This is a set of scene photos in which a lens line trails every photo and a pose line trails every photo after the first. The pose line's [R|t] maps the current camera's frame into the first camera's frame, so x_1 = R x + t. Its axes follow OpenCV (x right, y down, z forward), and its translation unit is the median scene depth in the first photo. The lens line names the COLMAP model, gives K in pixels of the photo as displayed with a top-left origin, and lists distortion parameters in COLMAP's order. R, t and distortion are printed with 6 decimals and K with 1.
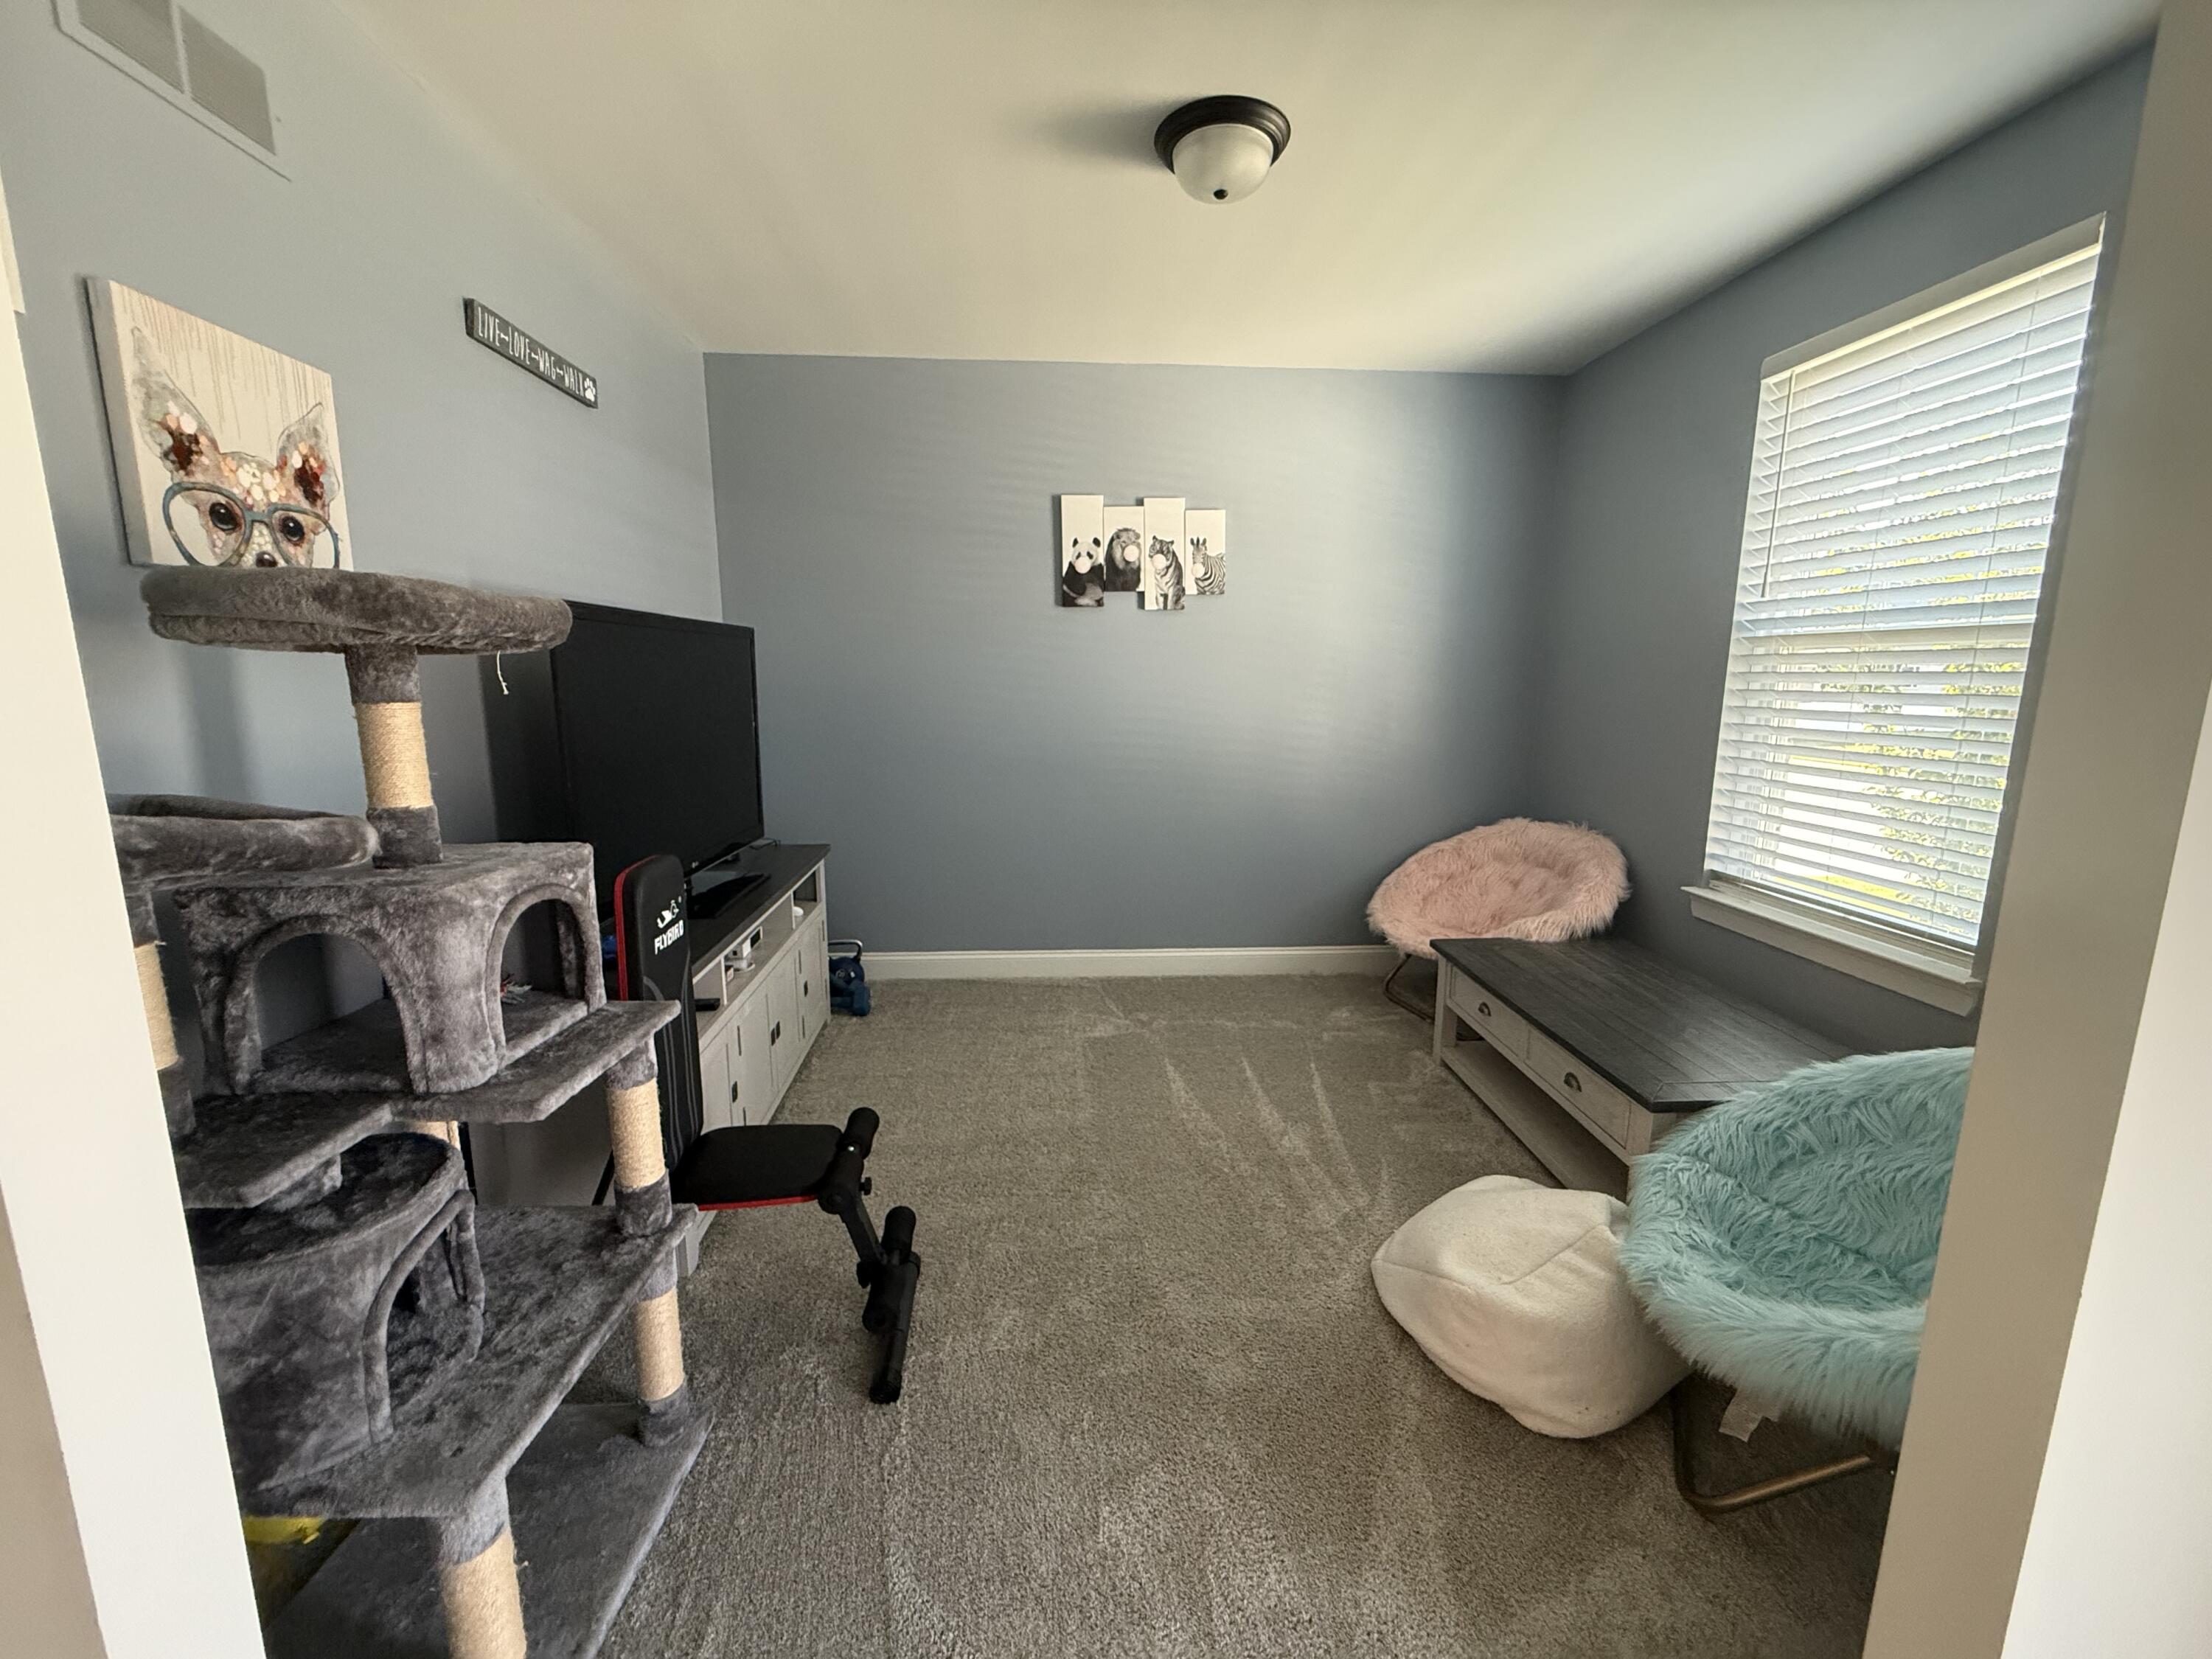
lens RADIAL K [[881.3, 0, 1106.5], [0, 881.3, 827.9], [0, 0, 1]] dist [0.000839, -0.000178]
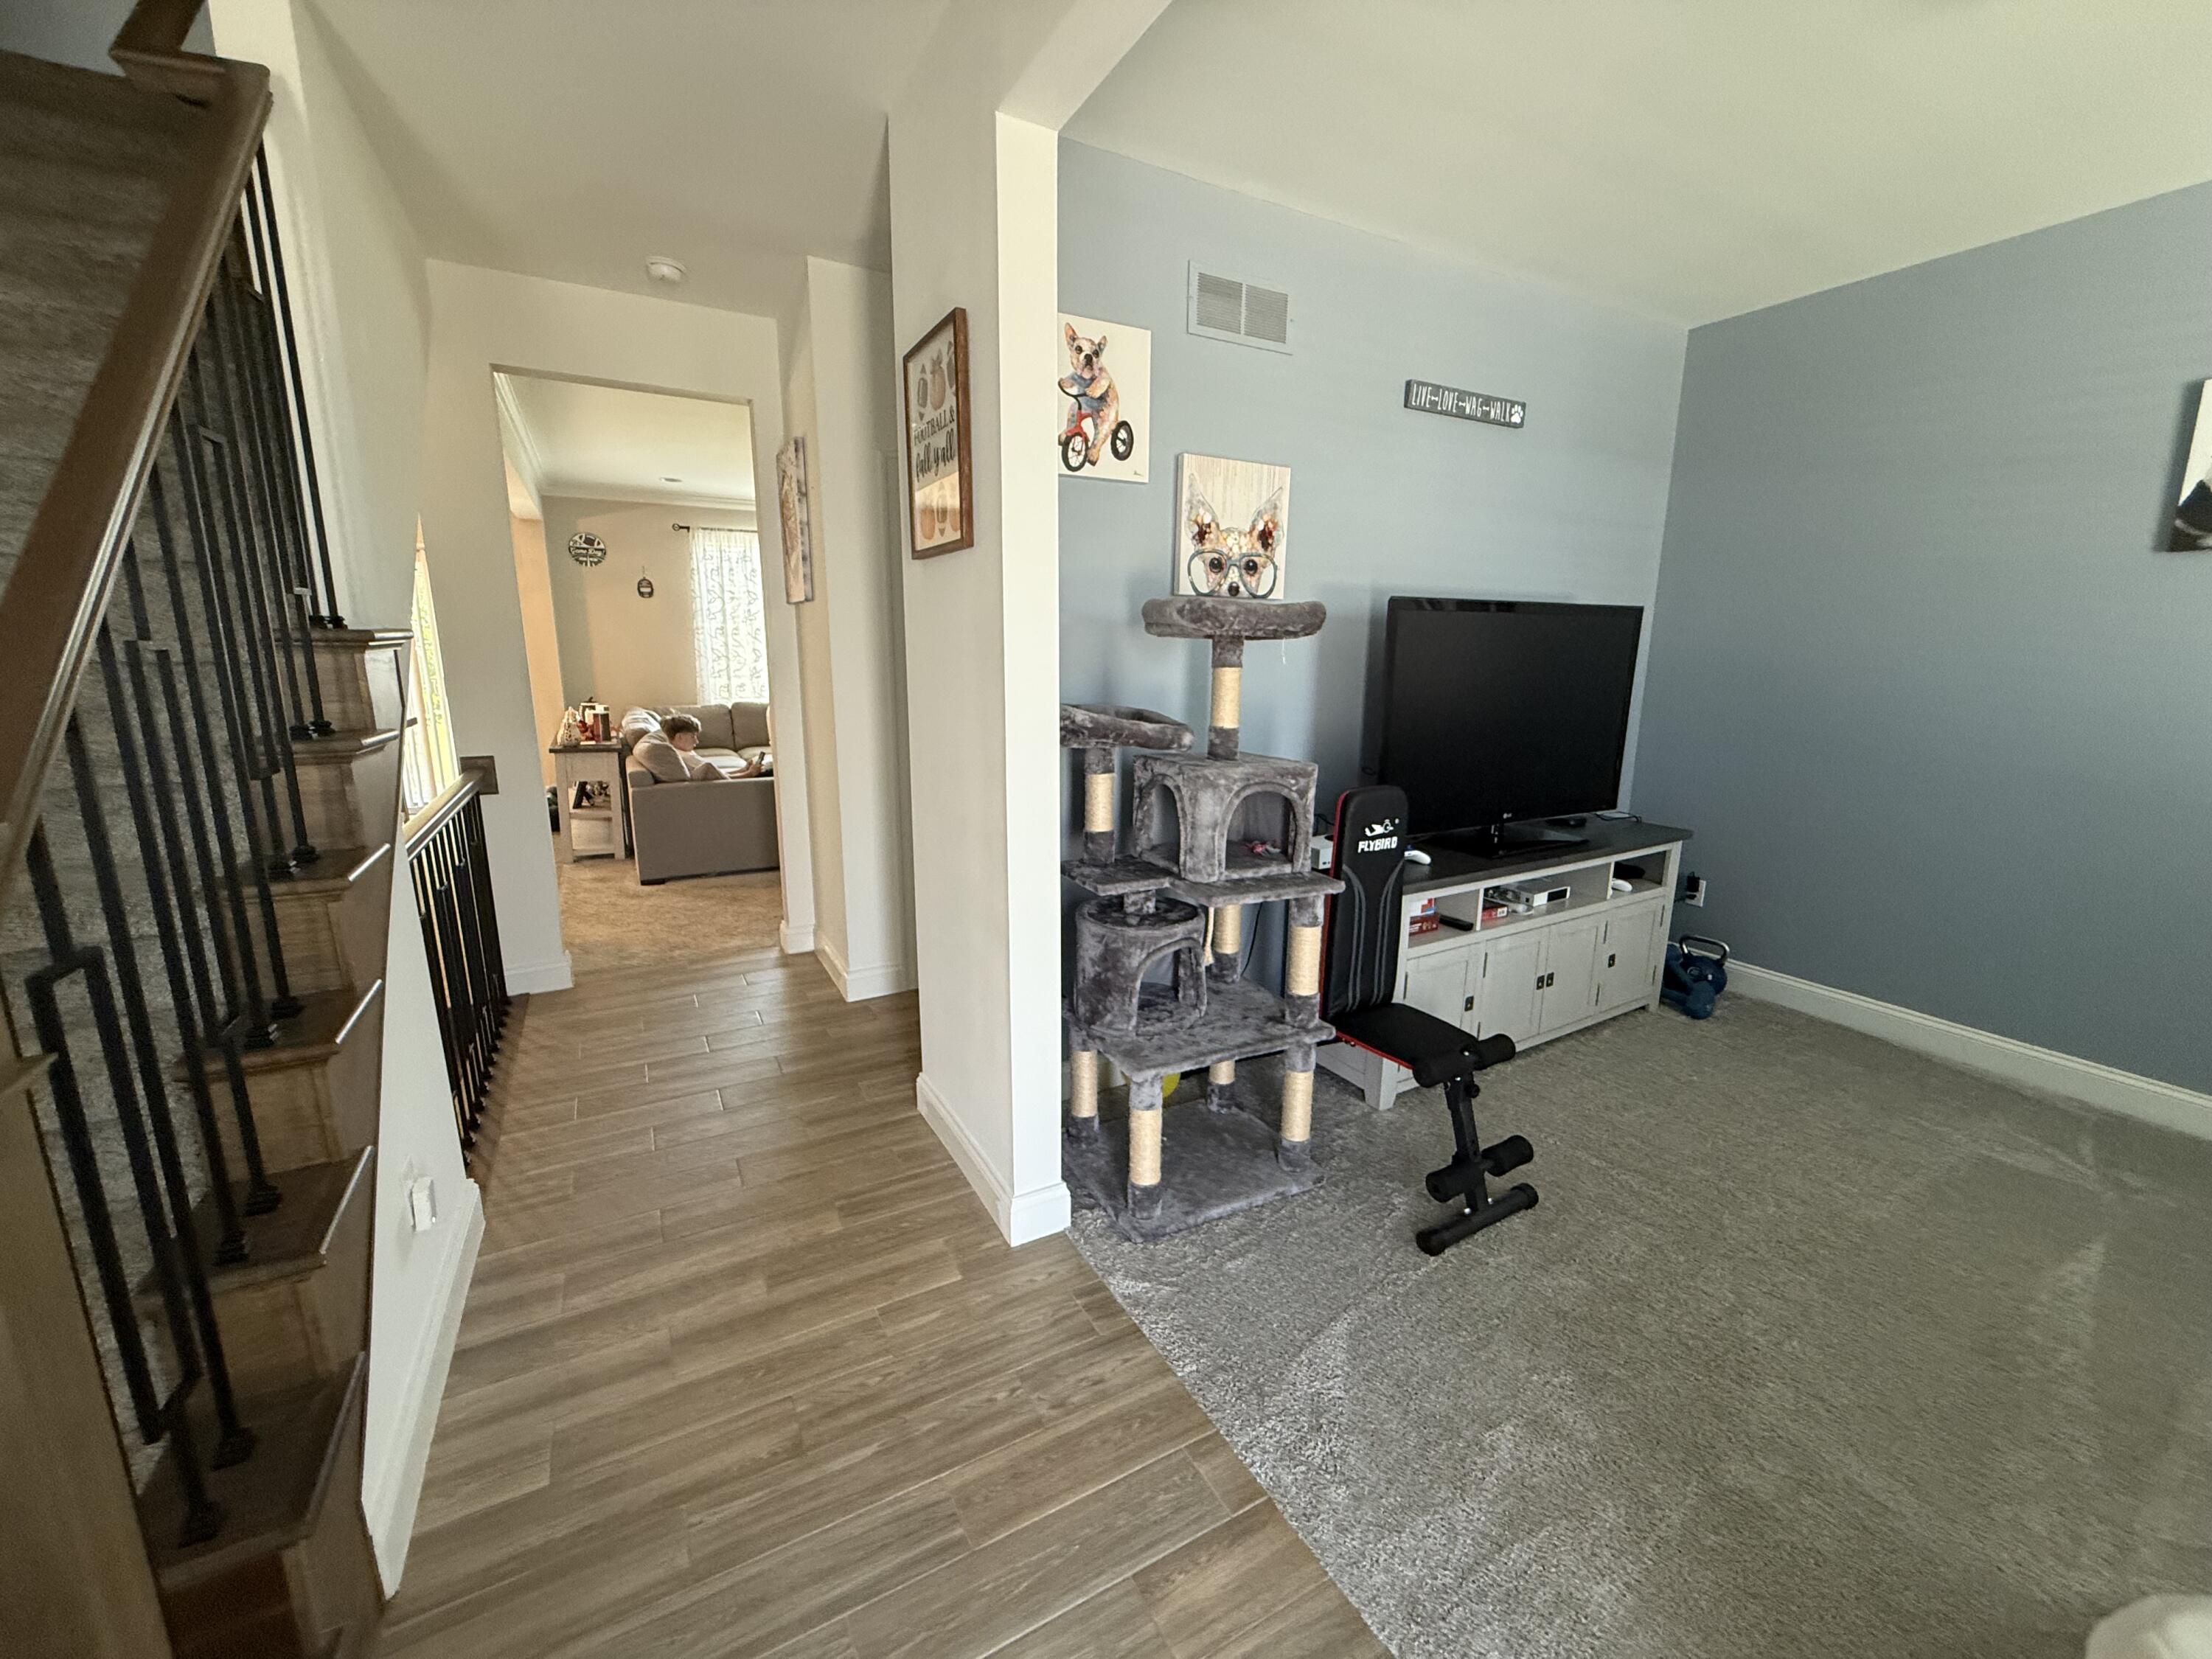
lens RADIAL K [[881.3, 0, 1100.1], [0, 881.3, 826.9], [0, 0, 1]] dist [0.000839, -0.000178]
pose [[0.429155, 0.183840, -0.884324, 0.596632], [-0.158825, 0.979172, 0.126481, -0.009223], [0.889157, 0.086173, 0.449415, -0.001484]]
